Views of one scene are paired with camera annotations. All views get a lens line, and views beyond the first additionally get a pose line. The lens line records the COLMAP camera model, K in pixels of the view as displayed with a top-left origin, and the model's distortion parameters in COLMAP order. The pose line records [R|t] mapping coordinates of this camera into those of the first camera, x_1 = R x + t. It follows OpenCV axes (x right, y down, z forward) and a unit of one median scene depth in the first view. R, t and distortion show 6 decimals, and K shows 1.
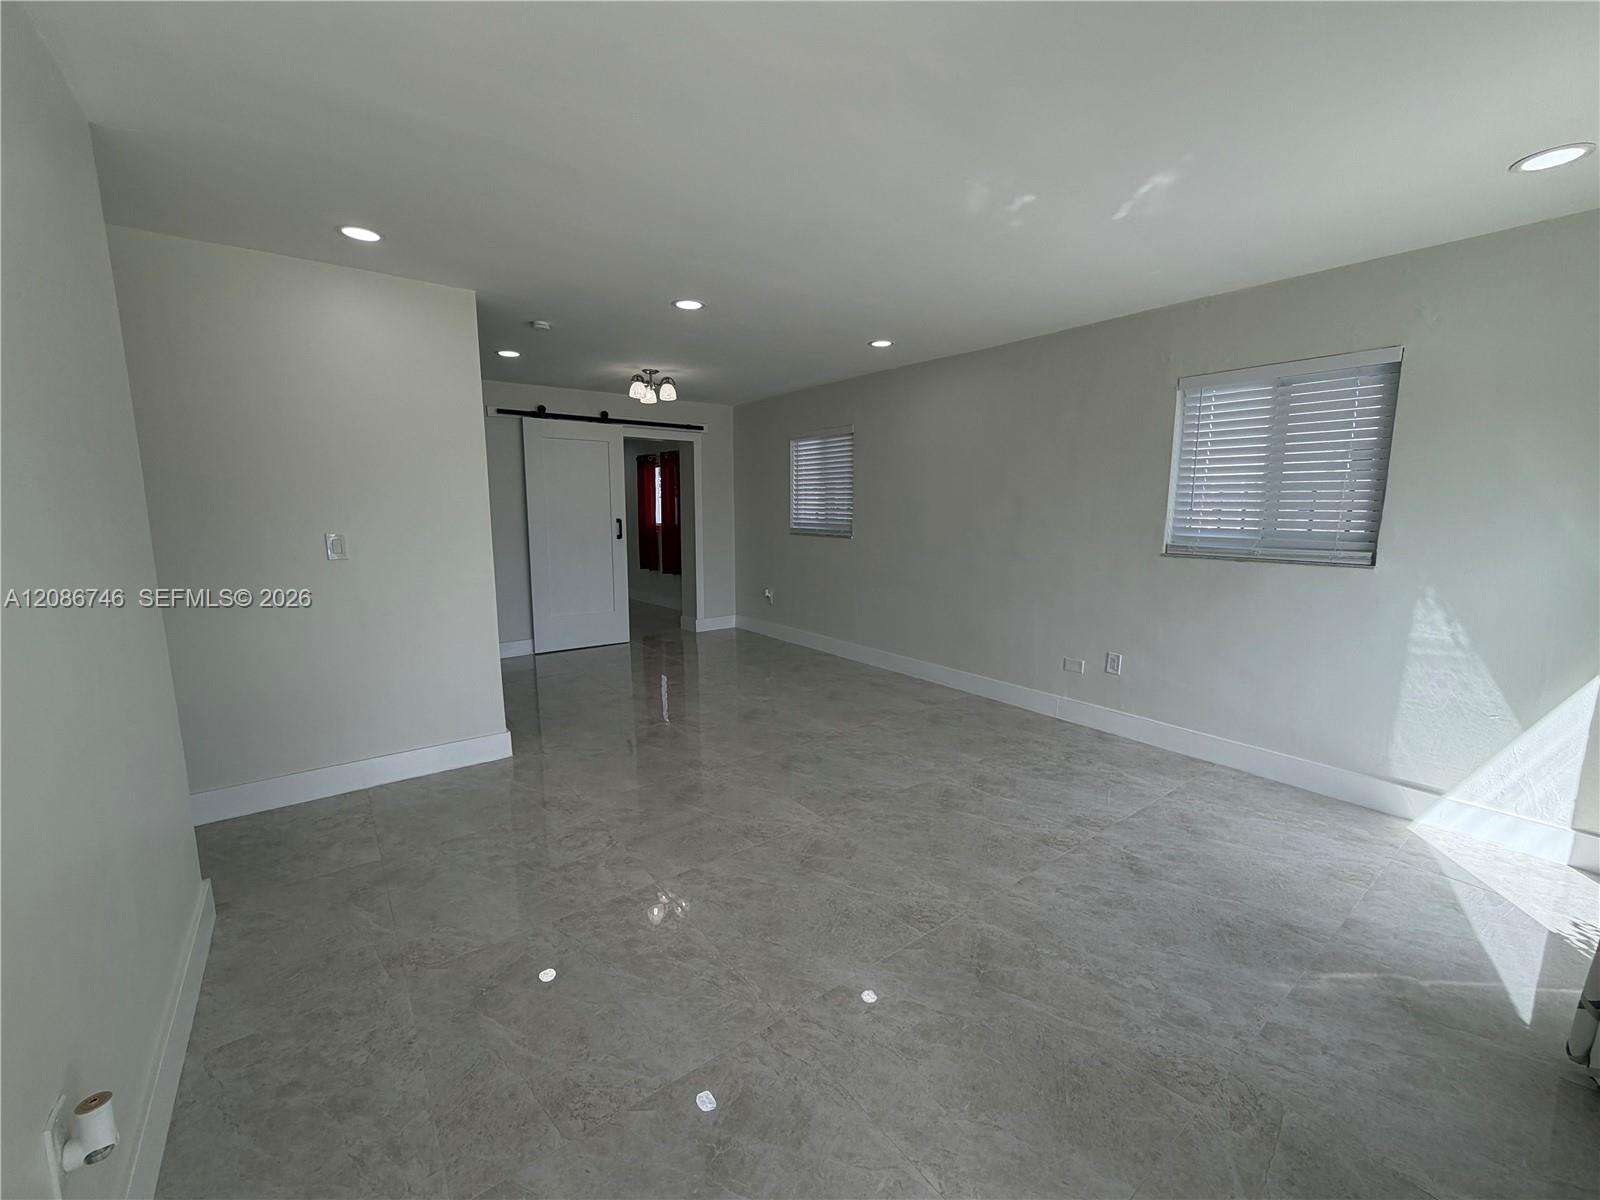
lens RADIAL K [[640.2, 0, 808.9], [0, 640.2, 599.4], [0, 0, 1]] dist [-0.001636, 0.000361]
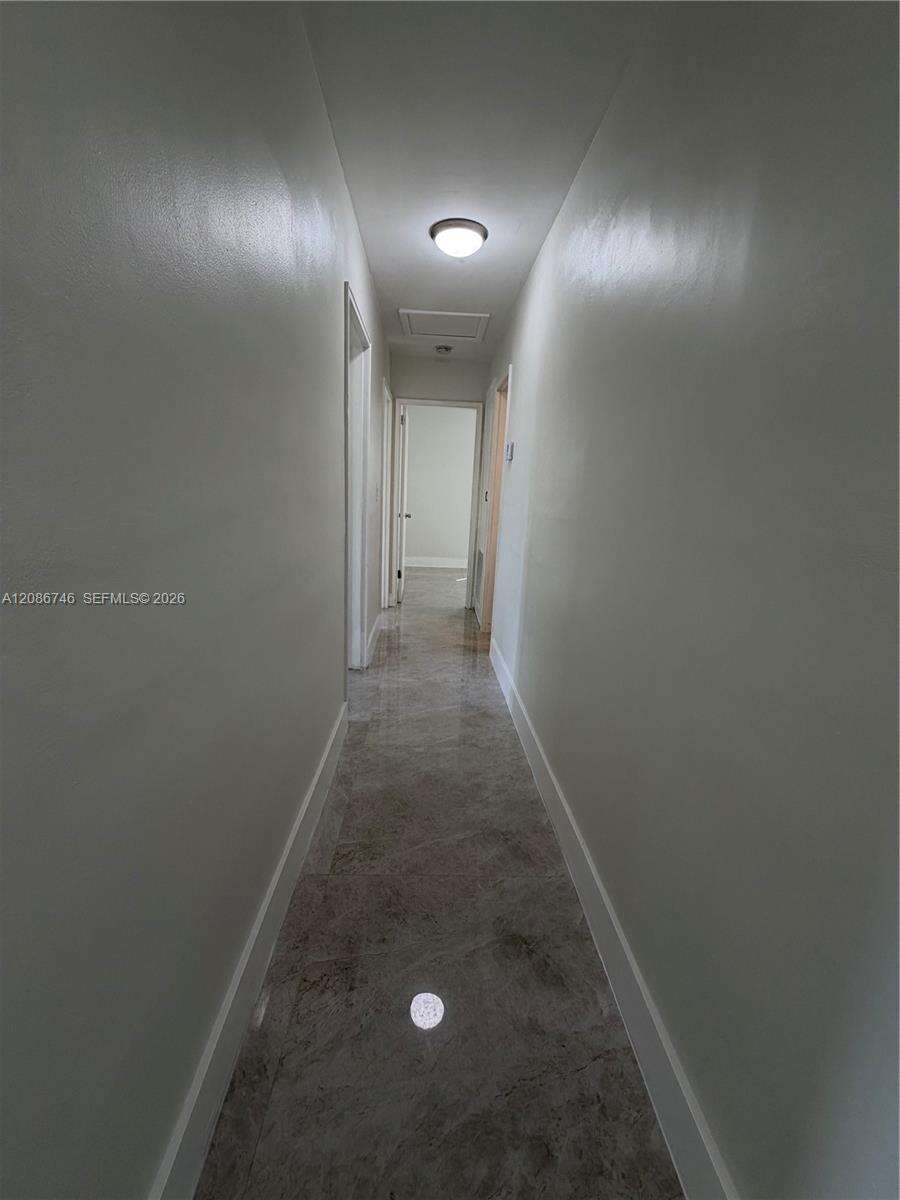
lens RADIAL K [[480.1, 0, 448.3], [0, 480.1, 597.0], [0, 0, 1]] dist [-0.001636, 0.000361]
pose [[-0.582694, 0.165913, -0.795576, 0.055678], [-0.159591, 0.936518, 0.312193, -0.096643], [0.796868, 0.308879, -0.519225, 1.248479]]
